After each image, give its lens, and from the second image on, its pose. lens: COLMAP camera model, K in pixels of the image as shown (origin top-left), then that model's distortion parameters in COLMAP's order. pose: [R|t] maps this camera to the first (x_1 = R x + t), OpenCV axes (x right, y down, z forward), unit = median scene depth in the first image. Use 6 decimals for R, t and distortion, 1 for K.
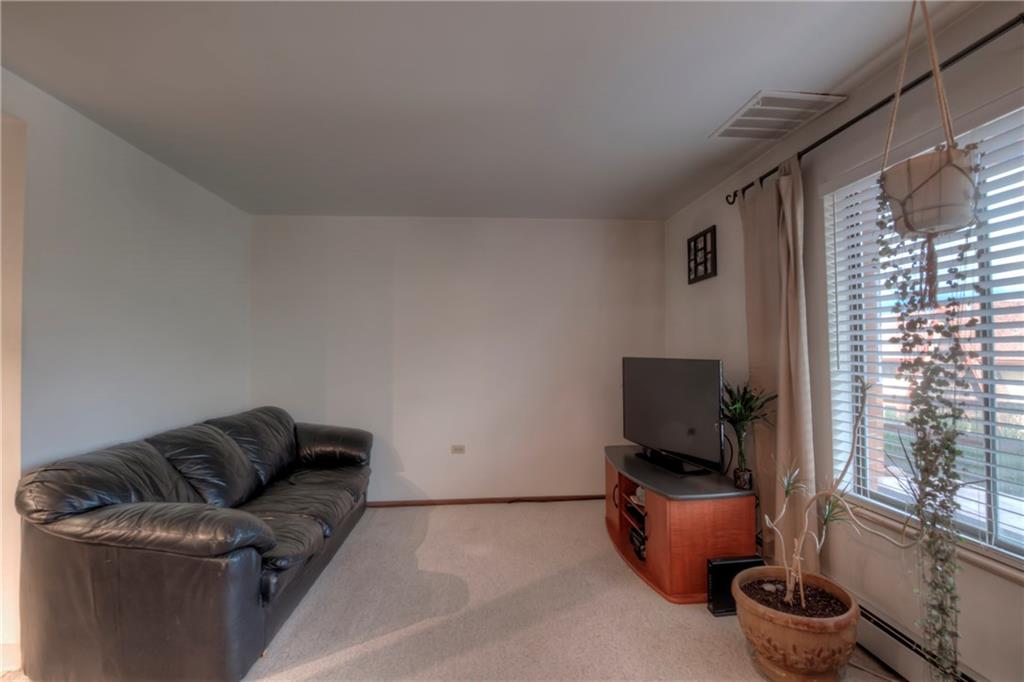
lens RADIAL K [[454.2, 0, 519.5], [0, 454.2, 337.7], [0, 0, 1]] dist [-0.019209, 0.000125]
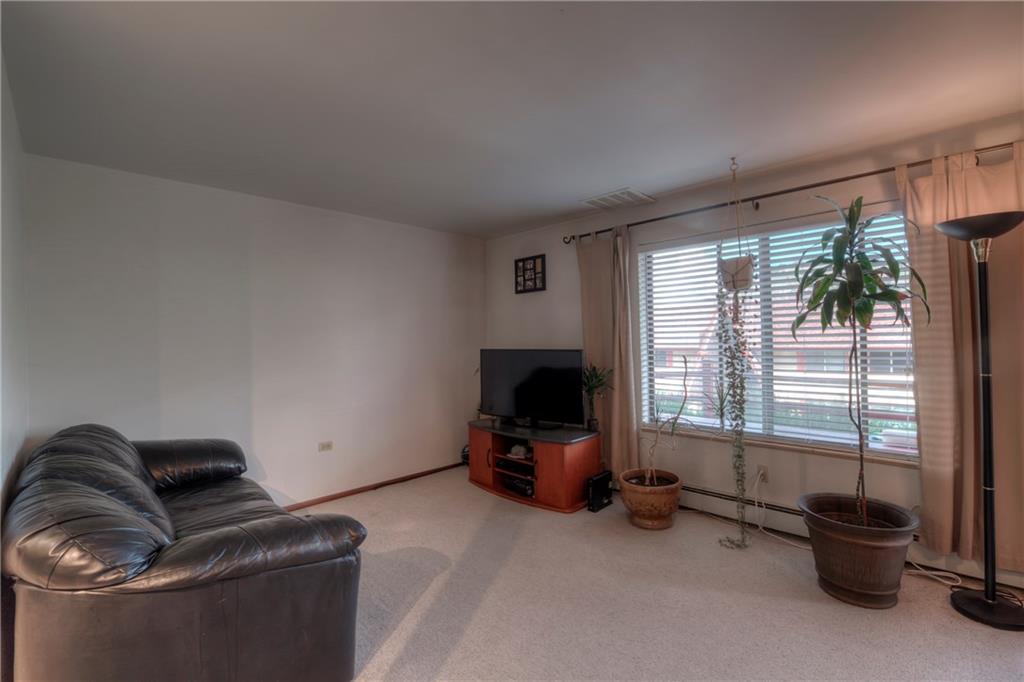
lens RADIAL K [[445.1, 0, 509.9], [0, 445.1, 337.8], [0, 0, 1]] dist [-0.017754, -0.000090]
pose [[0.763105, -0.003025, 0.646267, -0.544983], [-0.006860, 0.999895, 0.012780, -0.005574], [-0.646238, -0.014186, 0.763004, 0.012751]]
